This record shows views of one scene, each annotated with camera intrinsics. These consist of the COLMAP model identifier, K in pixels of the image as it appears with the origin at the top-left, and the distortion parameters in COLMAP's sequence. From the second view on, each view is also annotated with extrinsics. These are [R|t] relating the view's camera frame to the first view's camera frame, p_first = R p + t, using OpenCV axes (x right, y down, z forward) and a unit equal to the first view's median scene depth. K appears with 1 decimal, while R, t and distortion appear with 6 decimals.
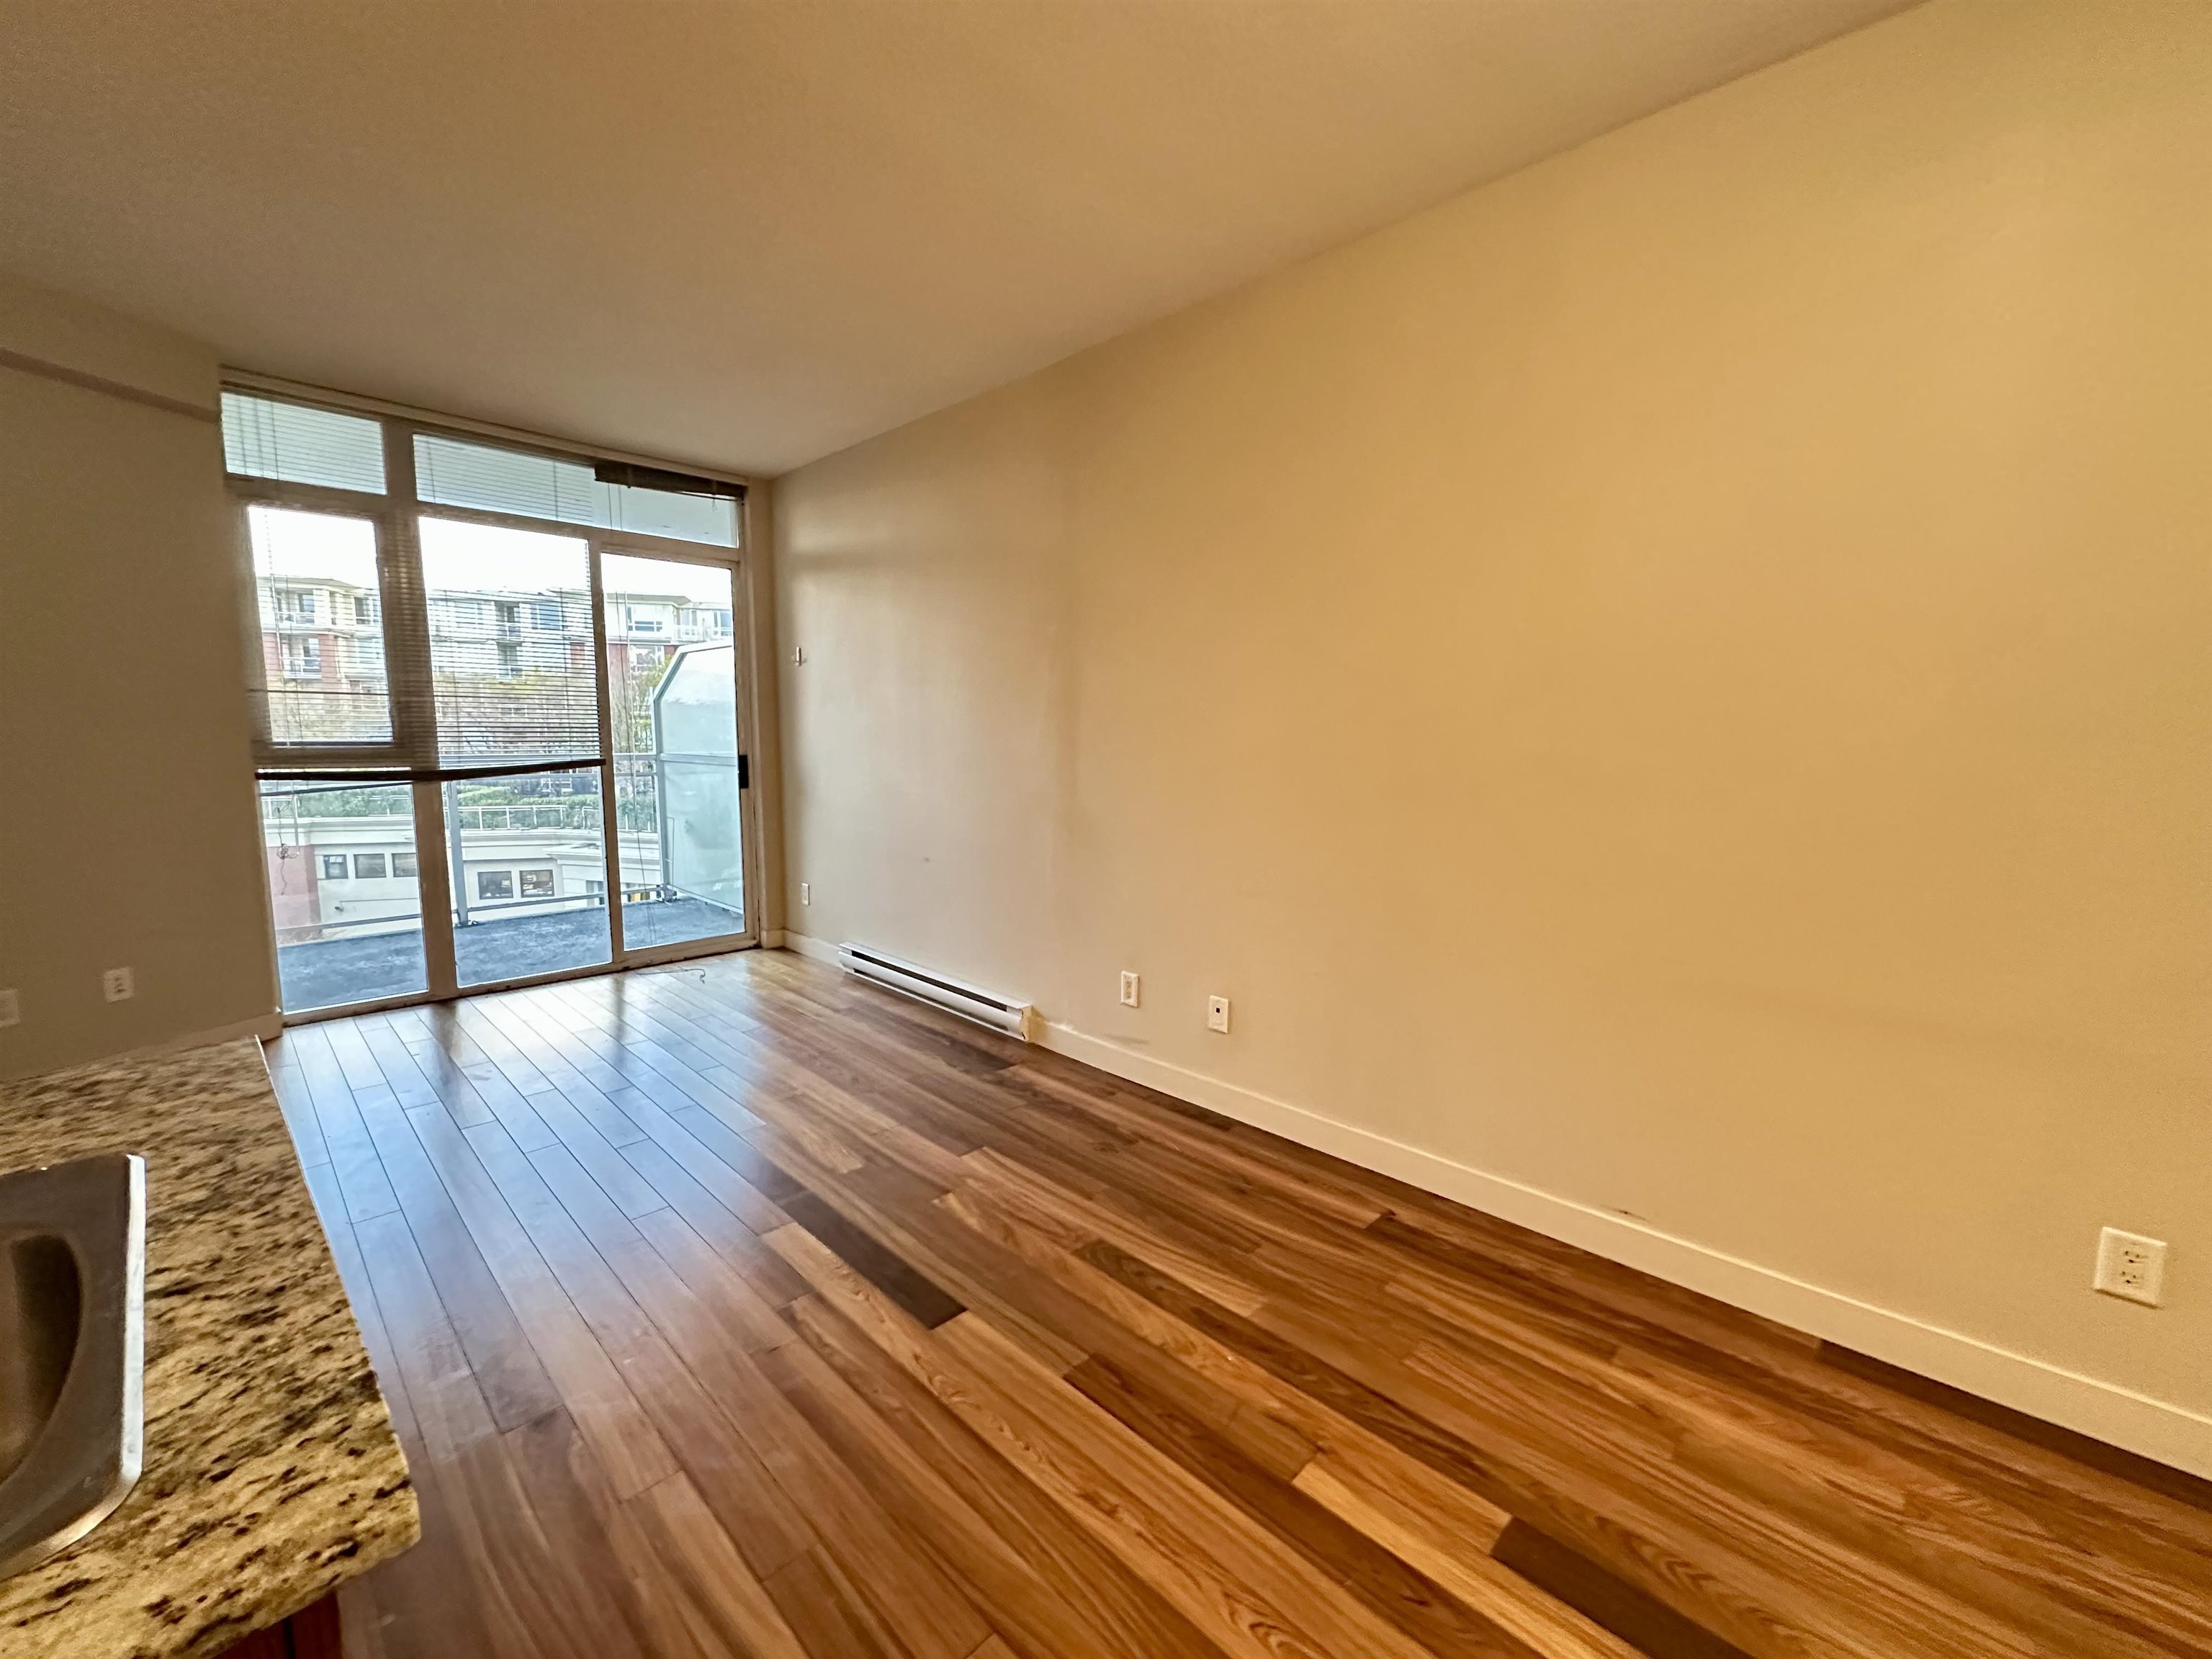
lens RADIAL K [[901.3, 0, 1109.6], [0, 901.3, 824.4], [0, 0, 1]] dist [-0.000632, 0.000152]
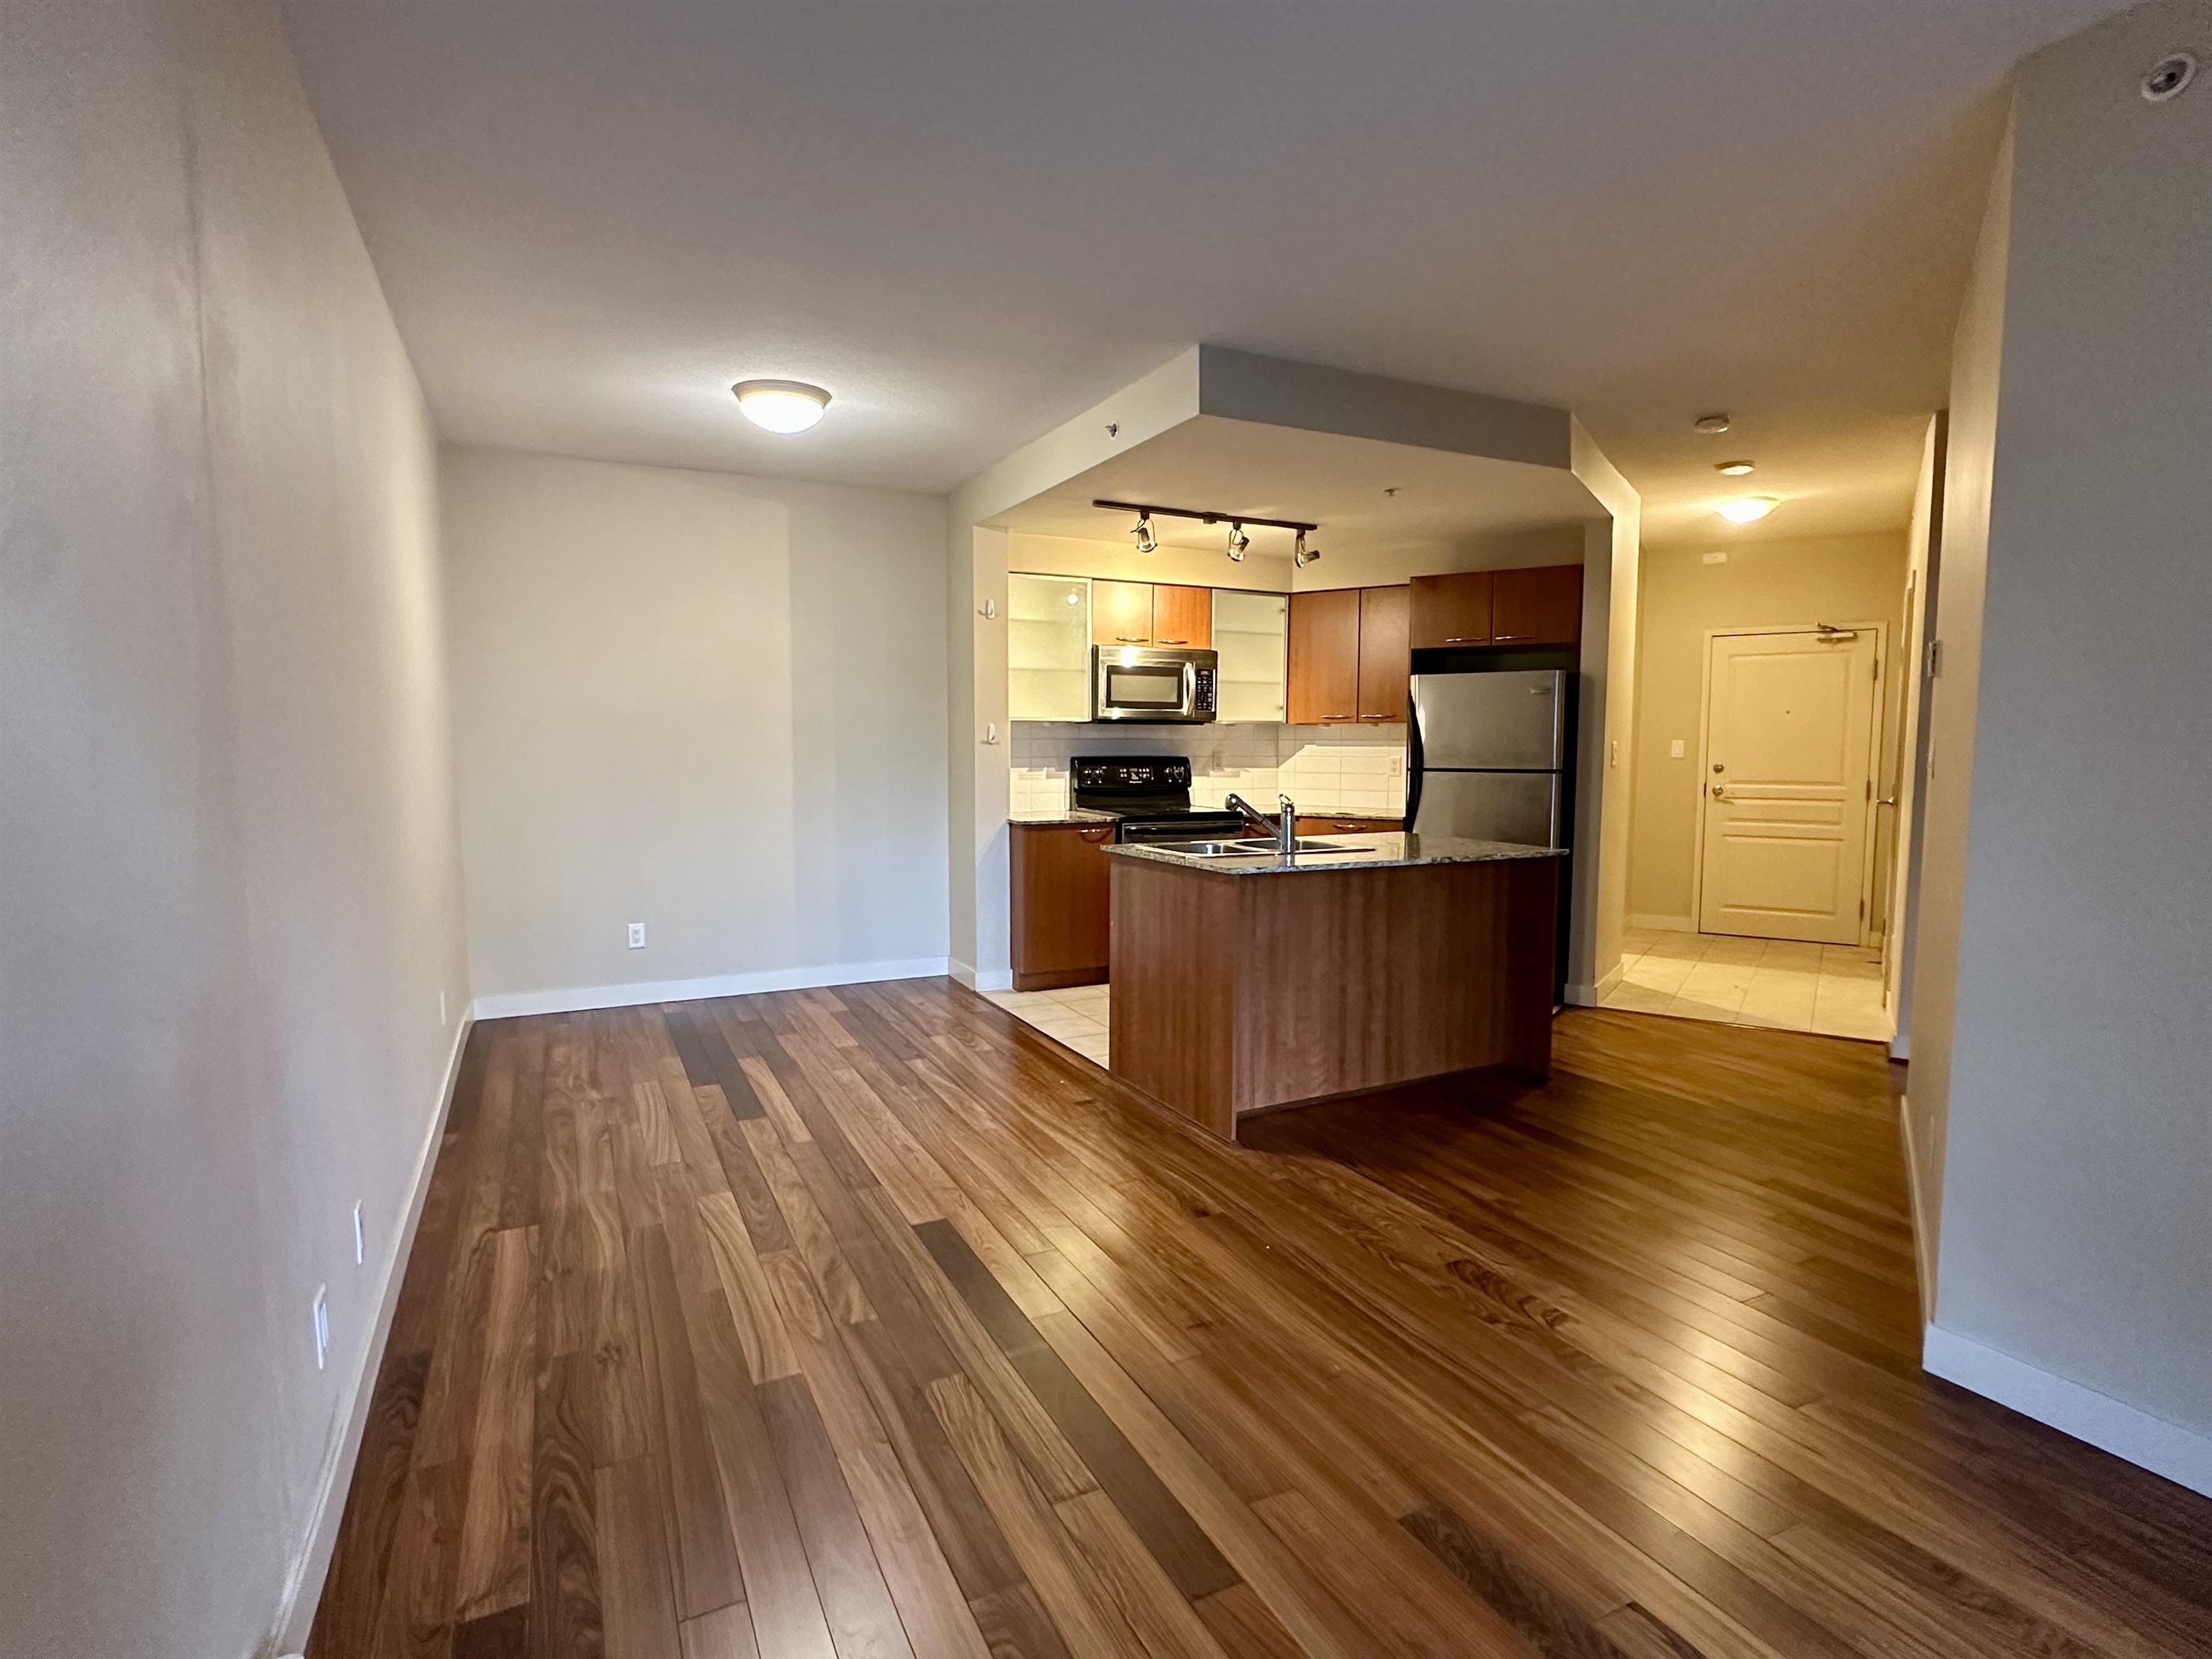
lens RADIAL K [[1107.5, 0, 1099.9], [0, 1107.5, 832.3], [0, 0, 1]] dist [0.002389, 0.000160]
pose [[-0.941045, -0.037318, 0.336217, -0.691872], [0.029035, 0.981318, 0.190188, -0.213174], [-0.337034, 0.188737, -0.922381, 1.714366]]
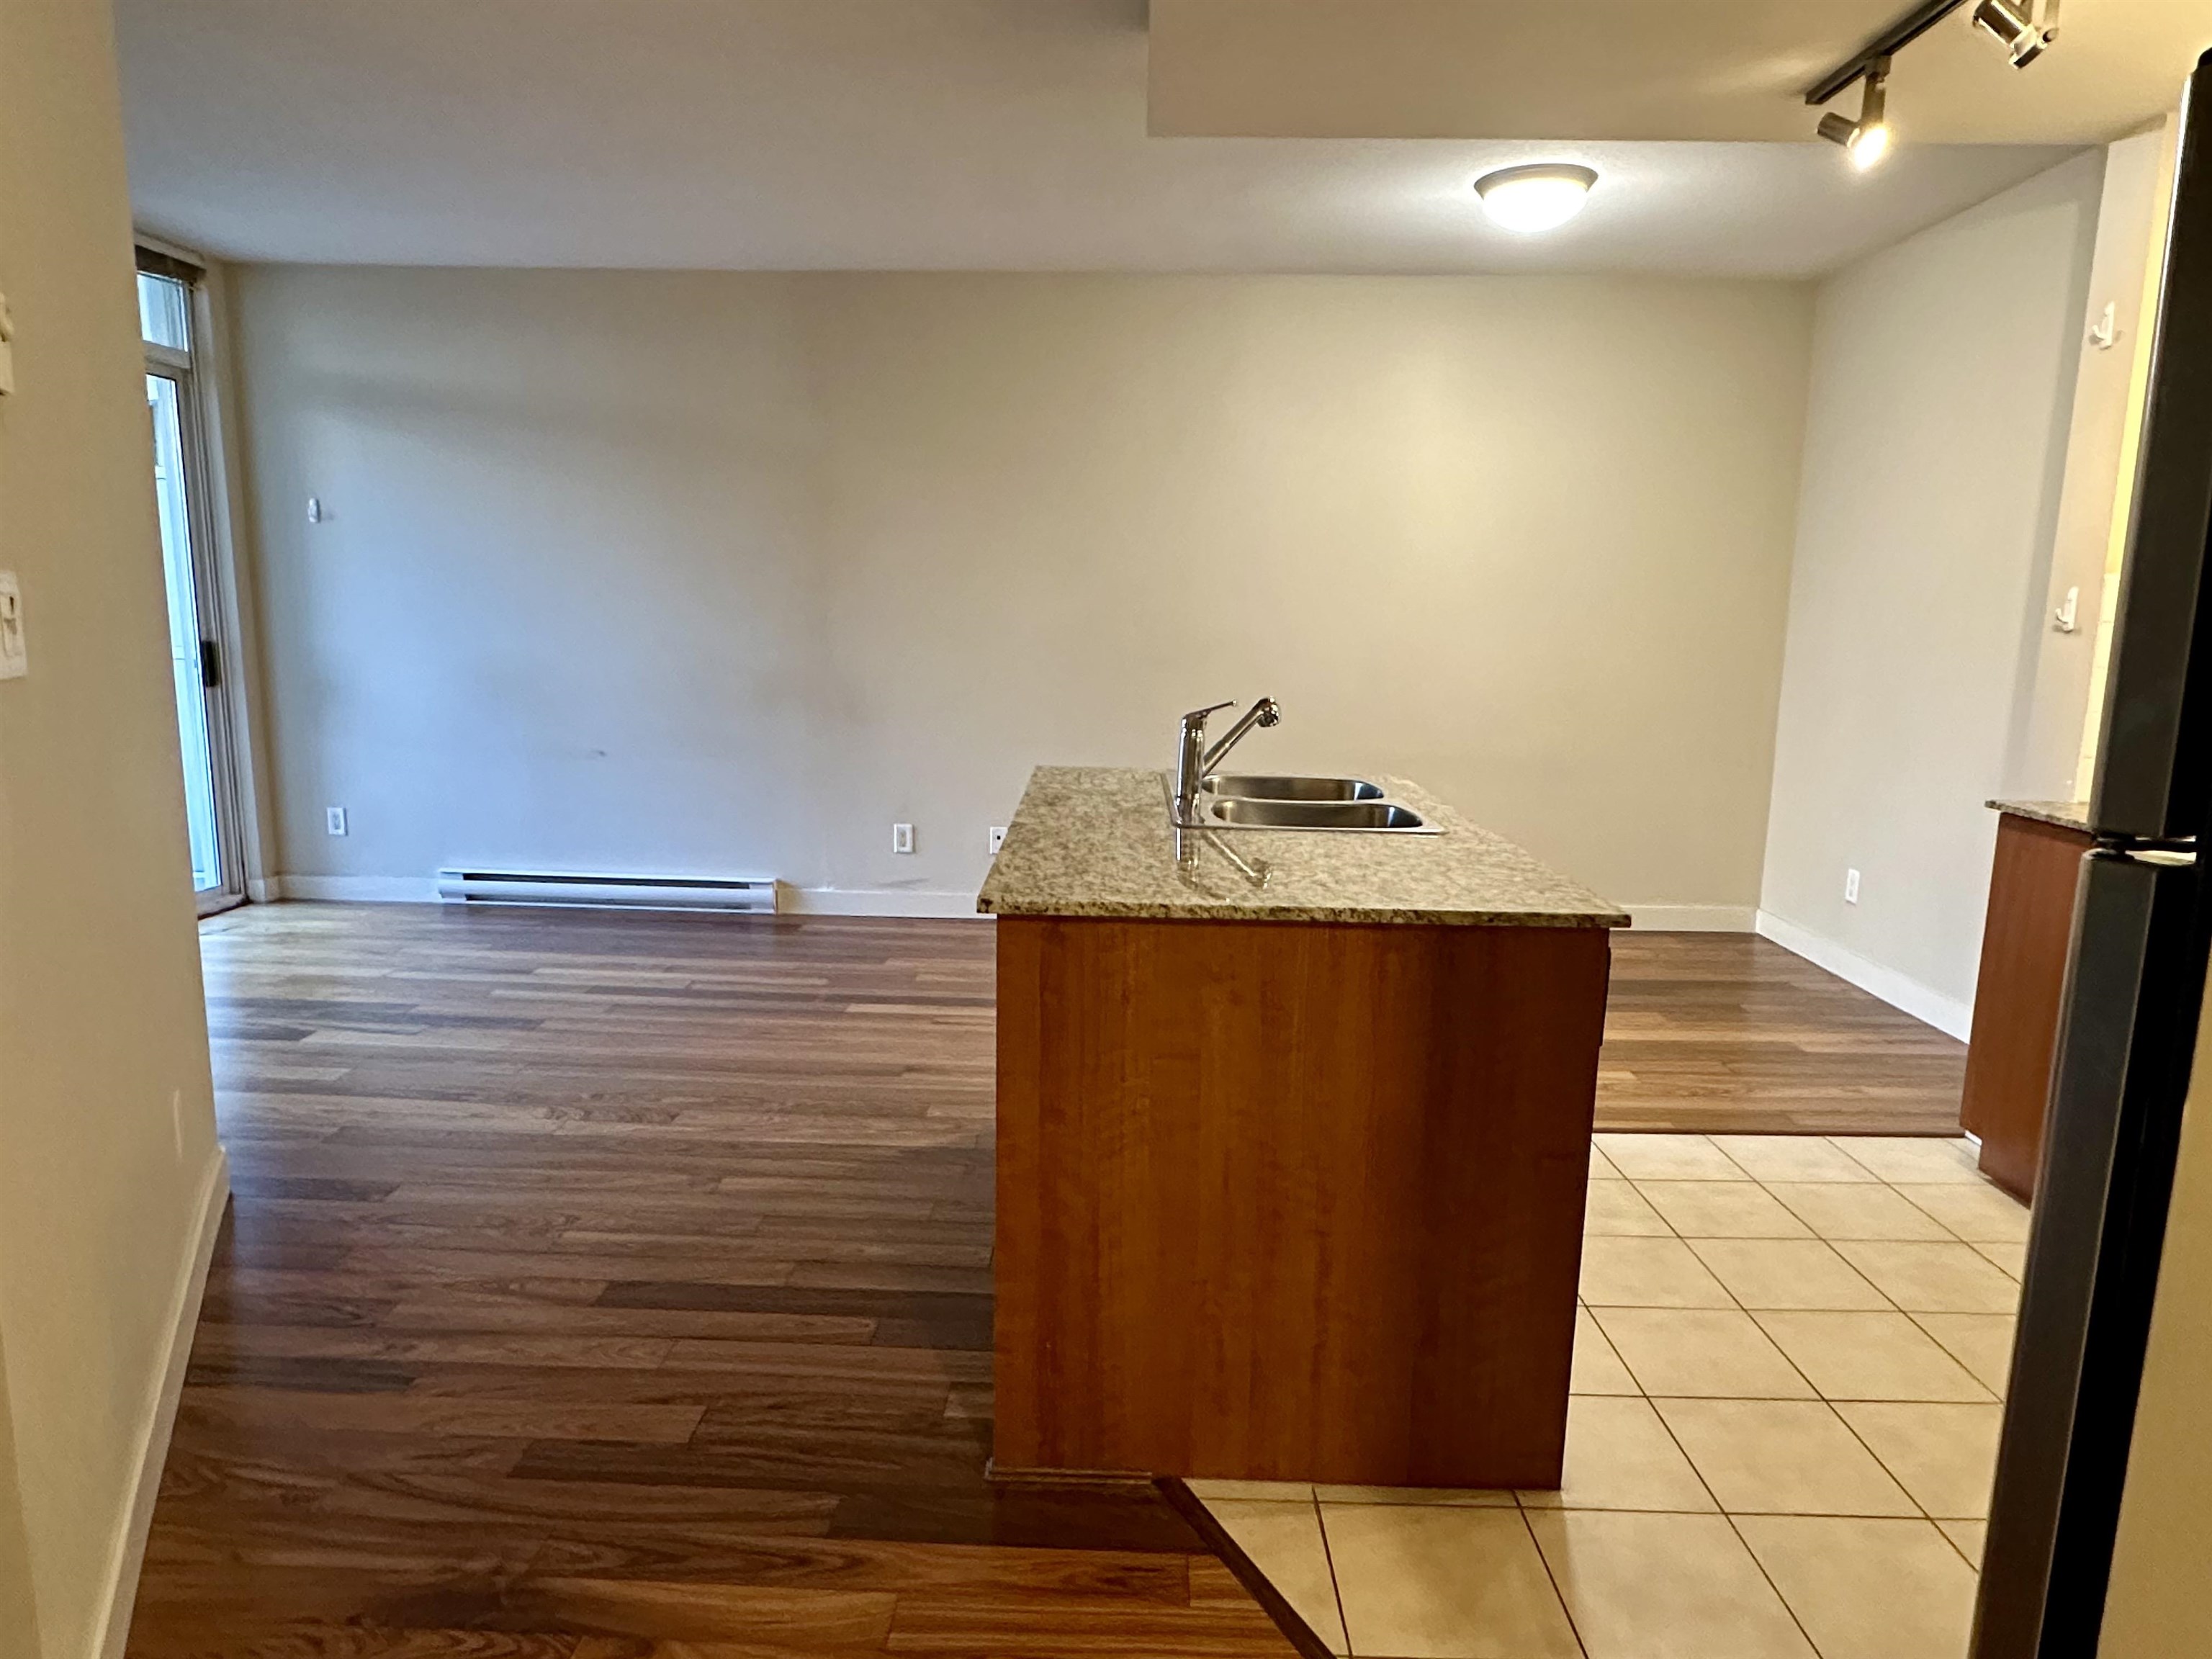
lens RADIAL K [[1350.5, 0, 1101.7], [0, 1350.5, 832.0], [0, 0, 1]] dist [-0.000925, 0.000434]
pose [[0.728304, -0.102645, 0.677523, -1.233024], [0.059062, 0.994441, 0.087169, 0.047348], [-0.682704, -0.023470, 0.730318, -0.566934]]
